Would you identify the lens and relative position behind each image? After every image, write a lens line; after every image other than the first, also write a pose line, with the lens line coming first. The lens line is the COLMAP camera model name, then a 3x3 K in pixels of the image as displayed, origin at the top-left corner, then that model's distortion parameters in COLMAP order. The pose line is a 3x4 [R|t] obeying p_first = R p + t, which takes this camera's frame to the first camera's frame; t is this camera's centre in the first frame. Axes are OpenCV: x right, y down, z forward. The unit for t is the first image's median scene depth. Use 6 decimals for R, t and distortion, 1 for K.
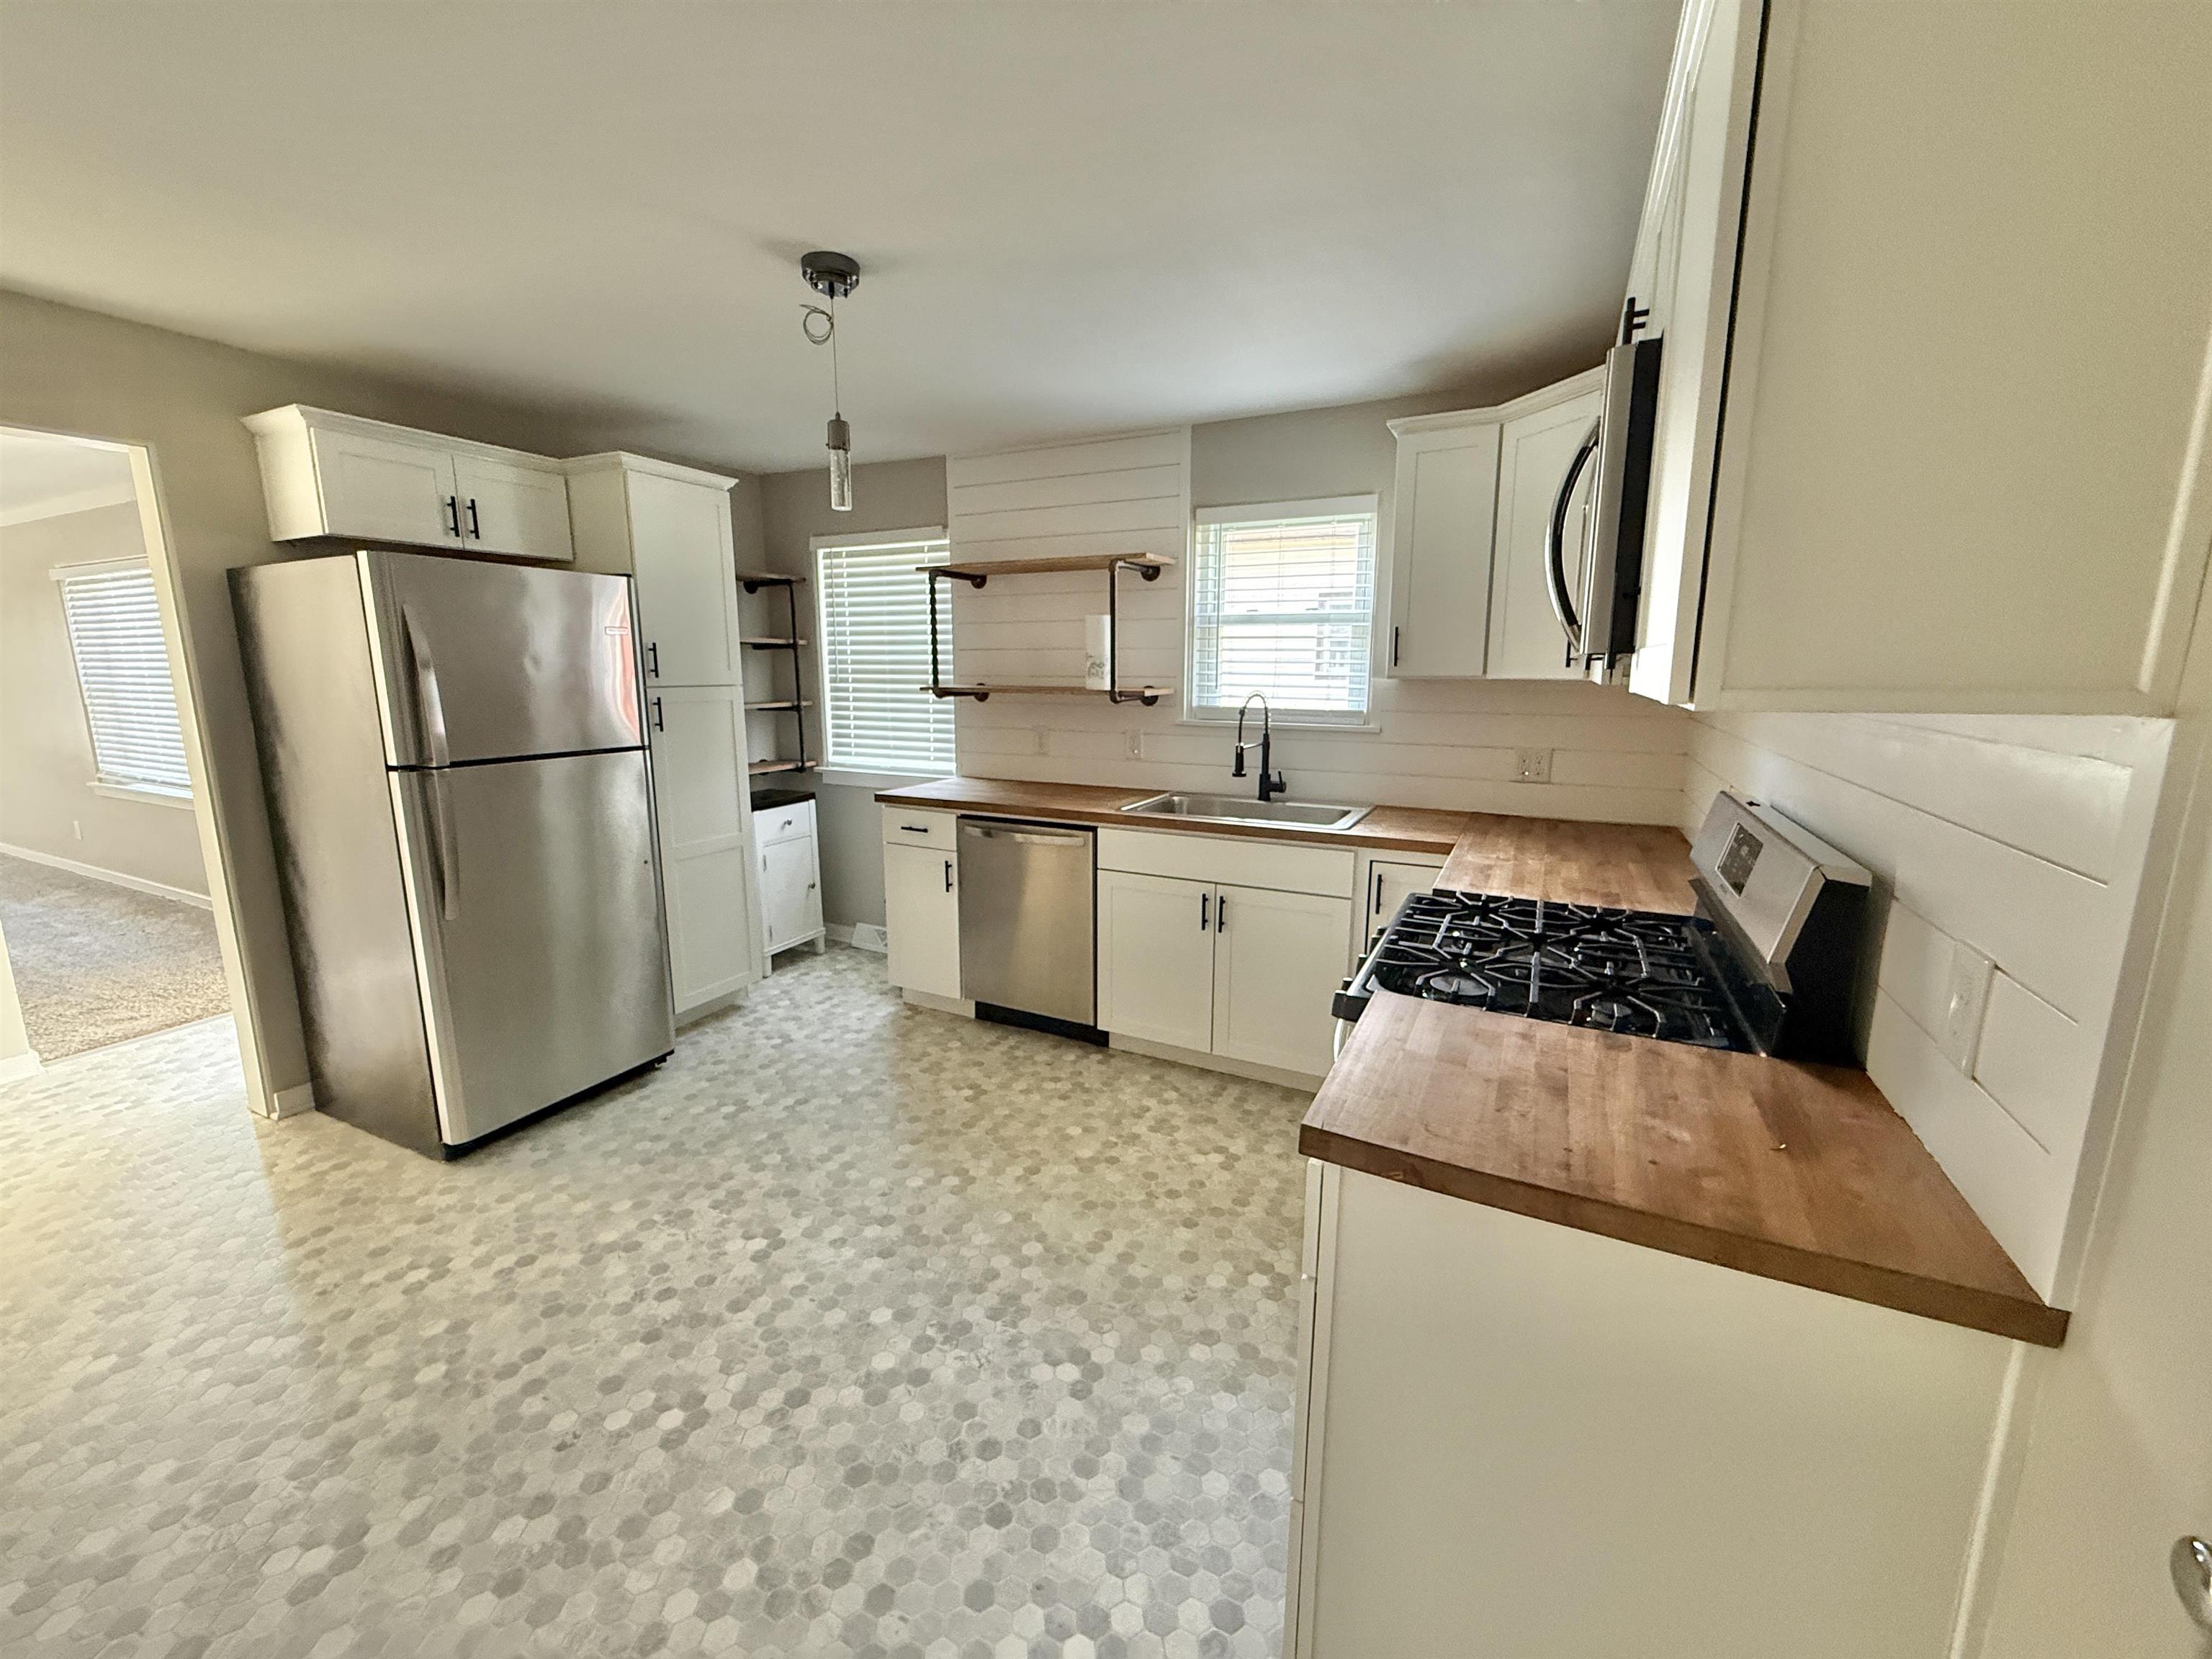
lens RADIAL K [[890.1, 0, 1094.8], [0, 890.1, 829.6], [0, 0, 1]] dist [0.001647, 0.000372]
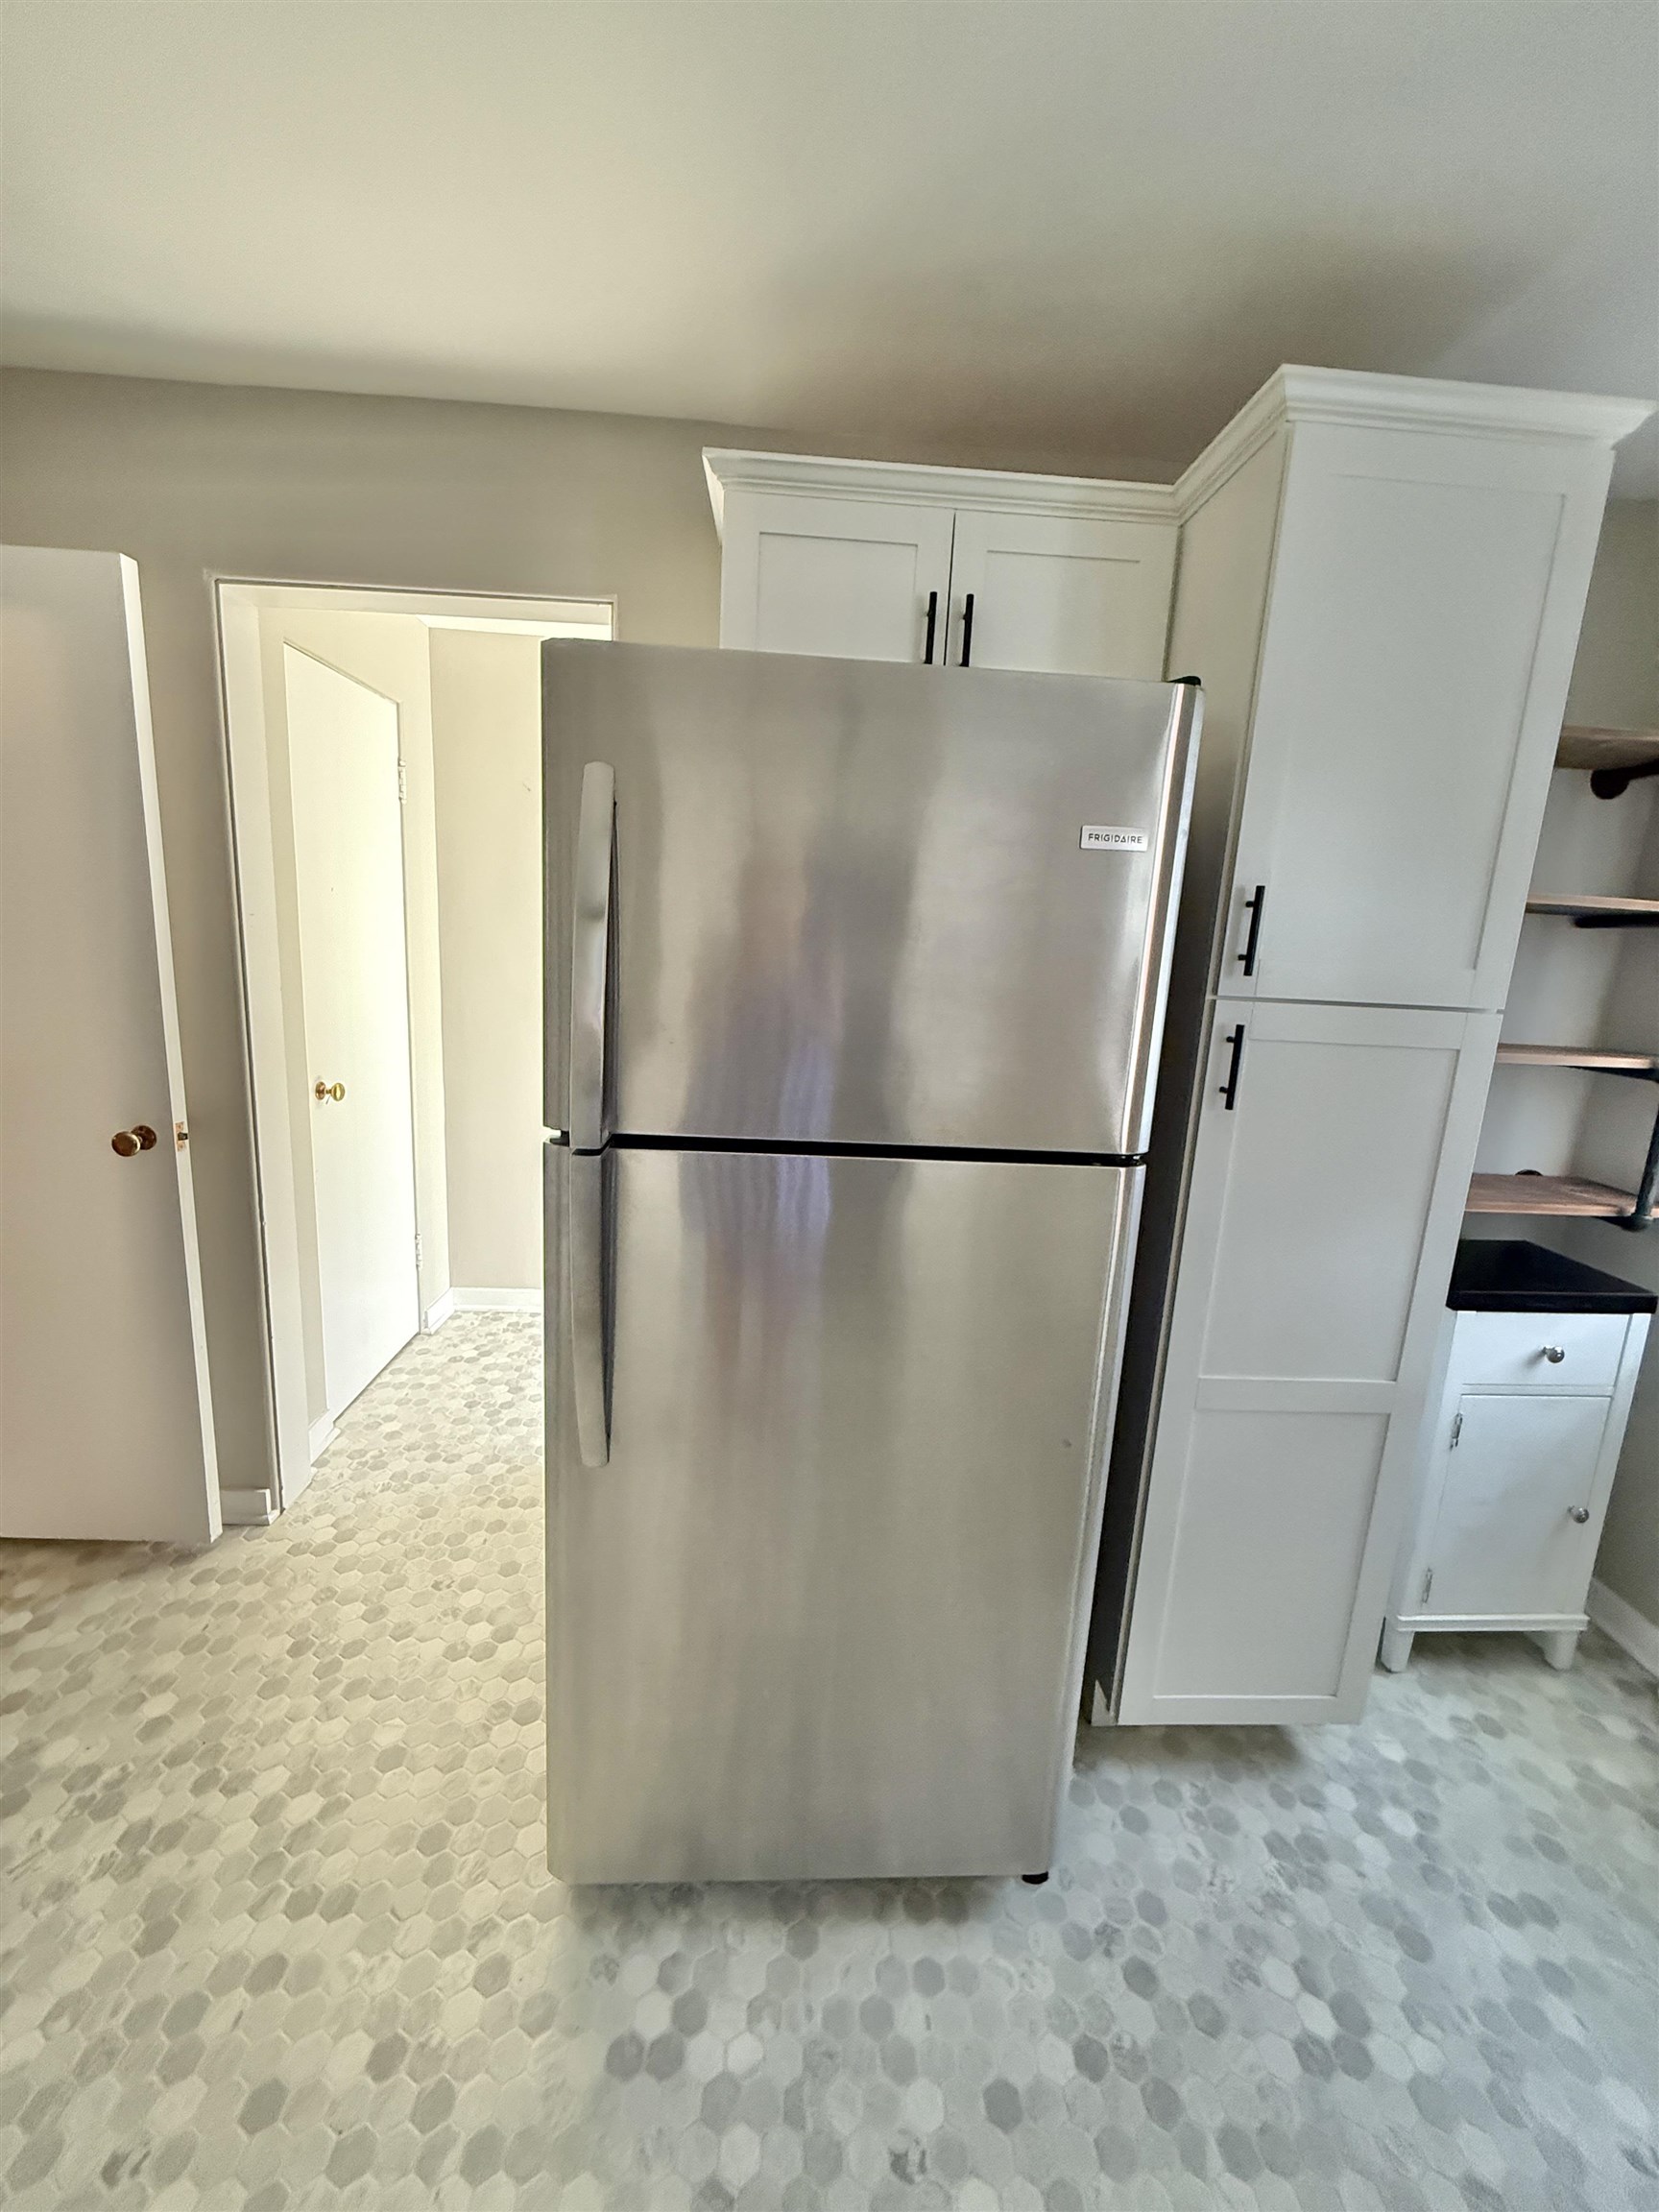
lens RADIAL K [[883.3, 0, 830.5], [0, 883.3, 1100.5], [0, 0, 1]] dist [0.001721, -0.000091]
pose [[0.488321, 0.192668, -0.851130, -0.207261], [-0.207949, 0.972918, 0.100930, -0.102263], [0.847526, 0.127705, 0.515162, 0.562255]]
